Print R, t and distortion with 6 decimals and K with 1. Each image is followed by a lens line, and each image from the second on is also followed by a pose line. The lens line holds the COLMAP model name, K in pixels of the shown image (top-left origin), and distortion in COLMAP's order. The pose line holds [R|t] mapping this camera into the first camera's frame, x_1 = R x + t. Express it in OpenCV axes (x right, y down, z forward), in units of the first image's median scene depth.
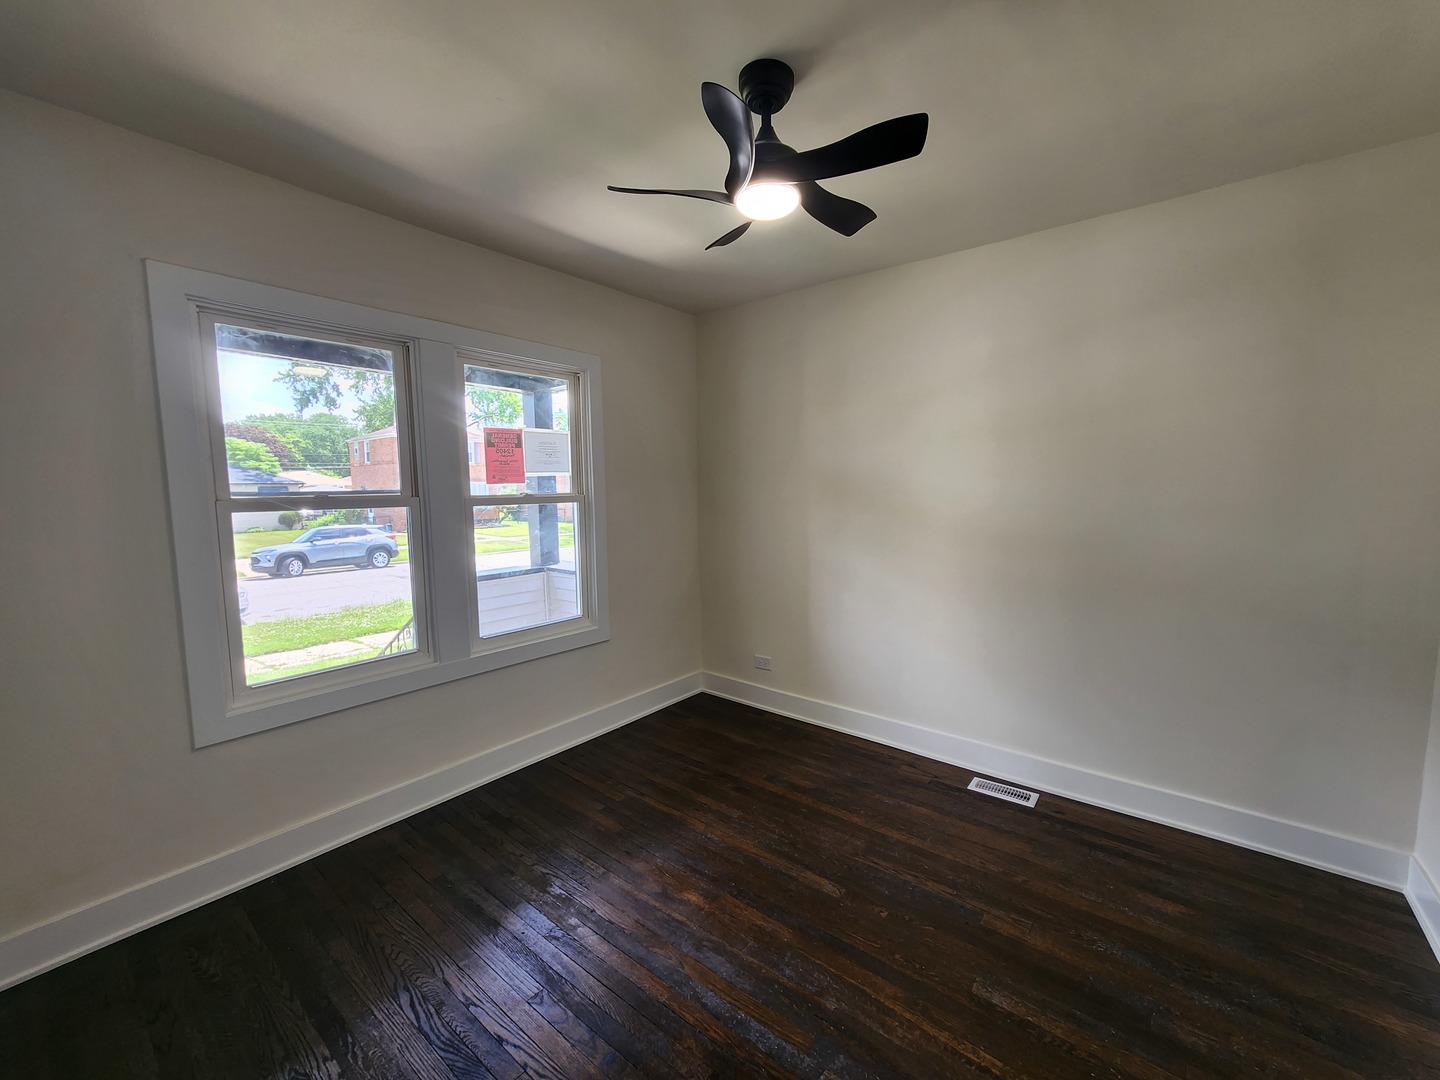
lens RADIAL K [[591.1, 0, 720.0], [0, 591.1, 540.0], [0, 0, 1]] dist [-0.000847, -0.000225]
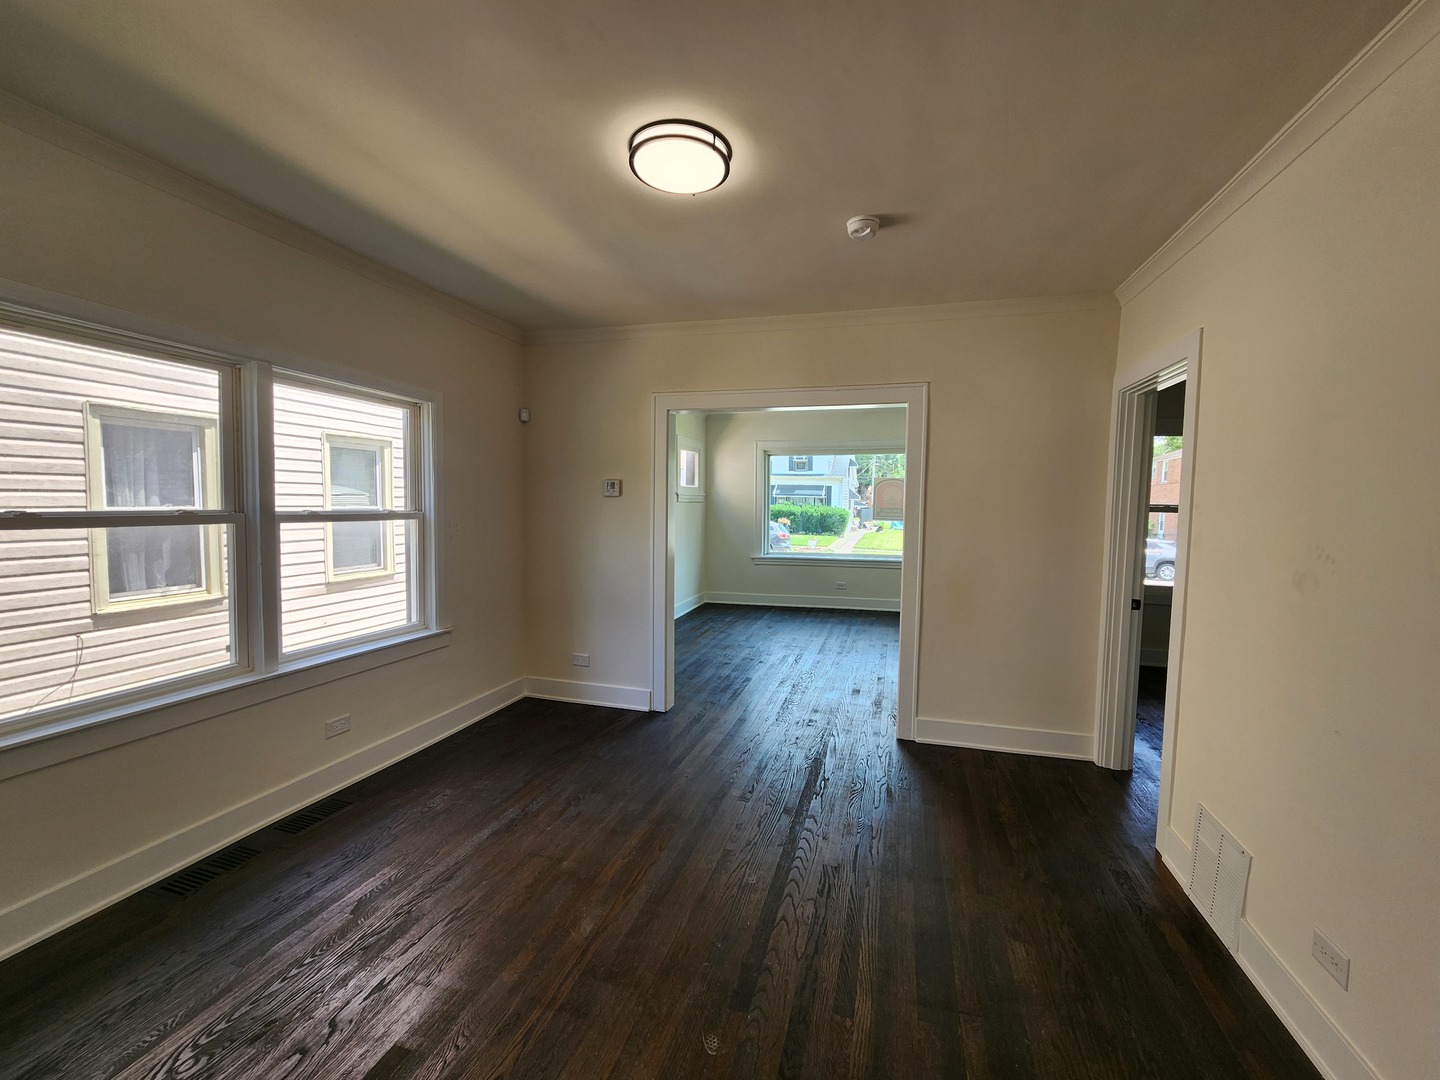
lens RADIAL K [[591.1, 0, 720.0], [0, 591.1, 540.0], [0, 0, 1]] dist [-0.000847, -0.000225]
pose [[0.928648, -0.001374, 0.370959, -0.114580], [0.013665, 0.999441, -0.030507, 0.010125], [-0.370709, 0.033399, 0.928148, -0.162273]]
